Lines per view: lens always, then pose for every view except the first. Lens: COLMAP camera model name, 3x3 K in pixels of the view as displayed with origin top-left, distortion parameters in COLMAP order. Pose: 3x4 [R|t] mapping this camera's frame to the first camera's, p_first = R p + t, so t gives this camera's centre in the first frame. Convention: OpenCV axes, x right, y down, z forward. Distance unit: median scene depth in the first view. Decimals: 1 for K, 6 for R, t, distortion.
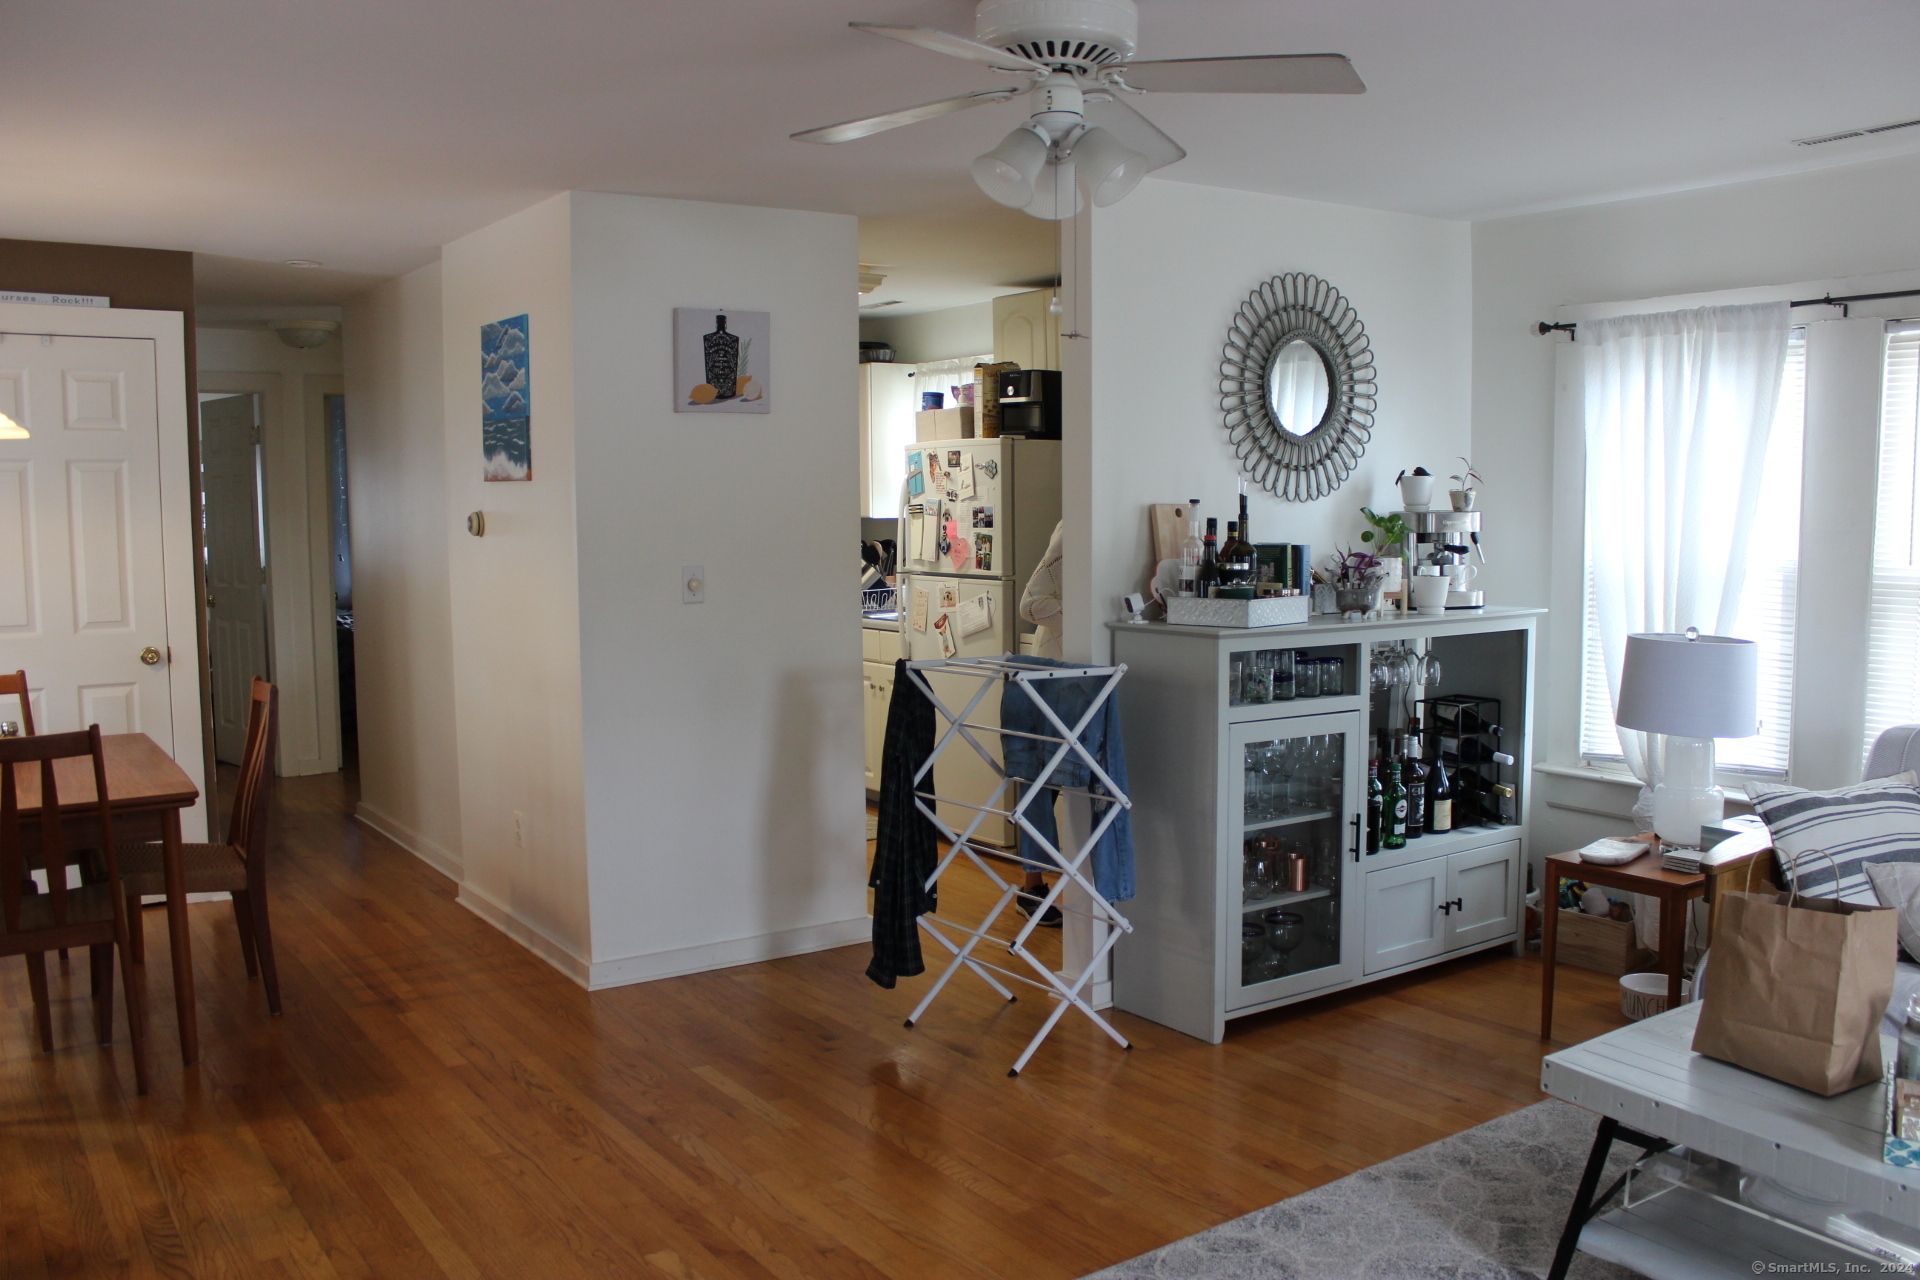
lens RADIAL K [[1618.7, 0, 972.9], [0, 1618.7, 657.6], [0, 0, 1]] dist [-0.155113, 0.145571]
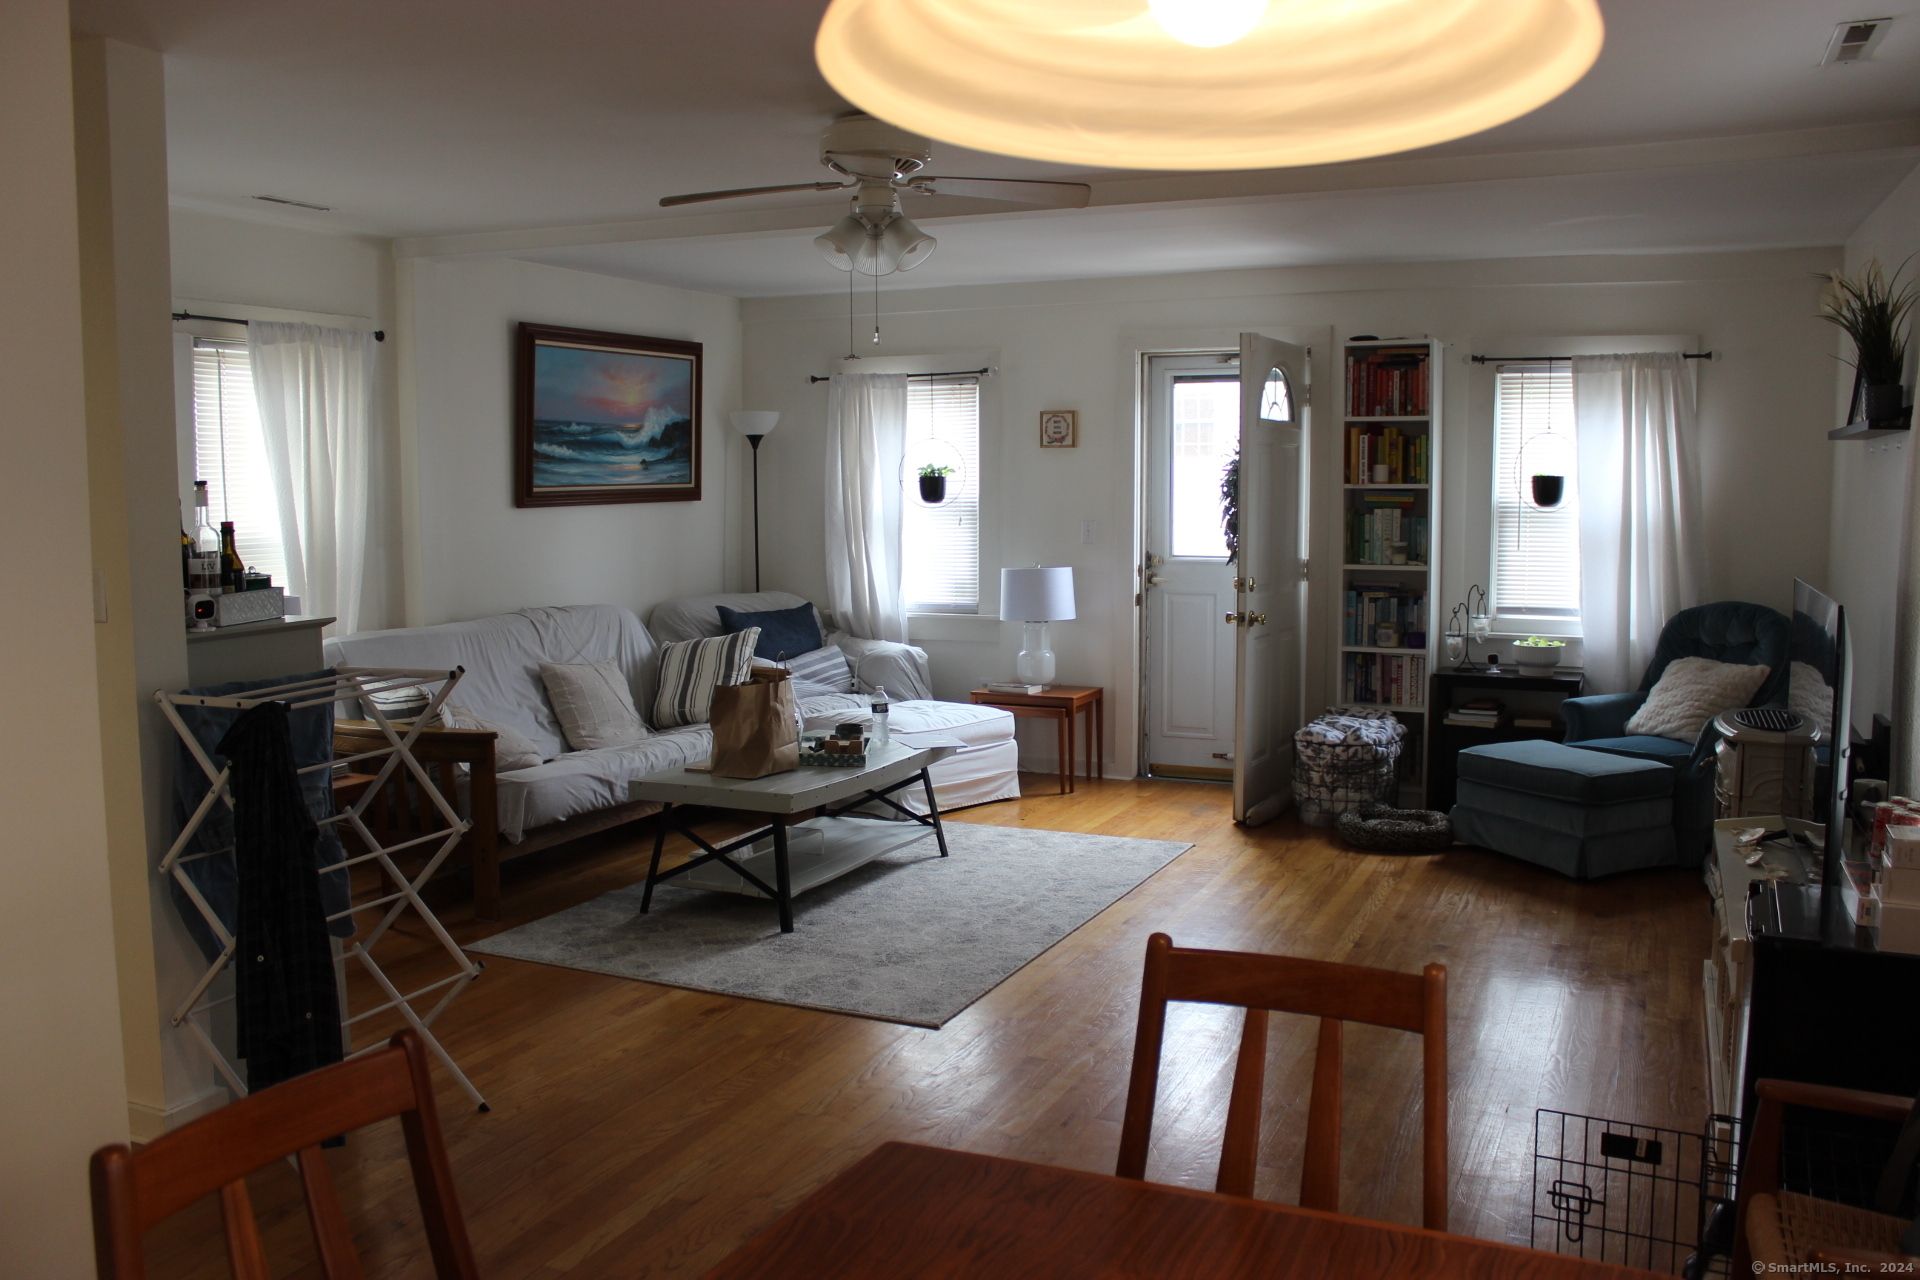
lens RADIAL K [[1618.7, 0, 972.9], [0, 1618.7, 657.6], [0, 0, 1]] dist [-0.155113, 0.145571]
pose [[-0.508967, -0.092821, 0.855767, -0.640798], [0.088985, 0.983169, 0.159563, -0.082492], [-0.856174, 0.157363, -0.492141, 0.862484]]
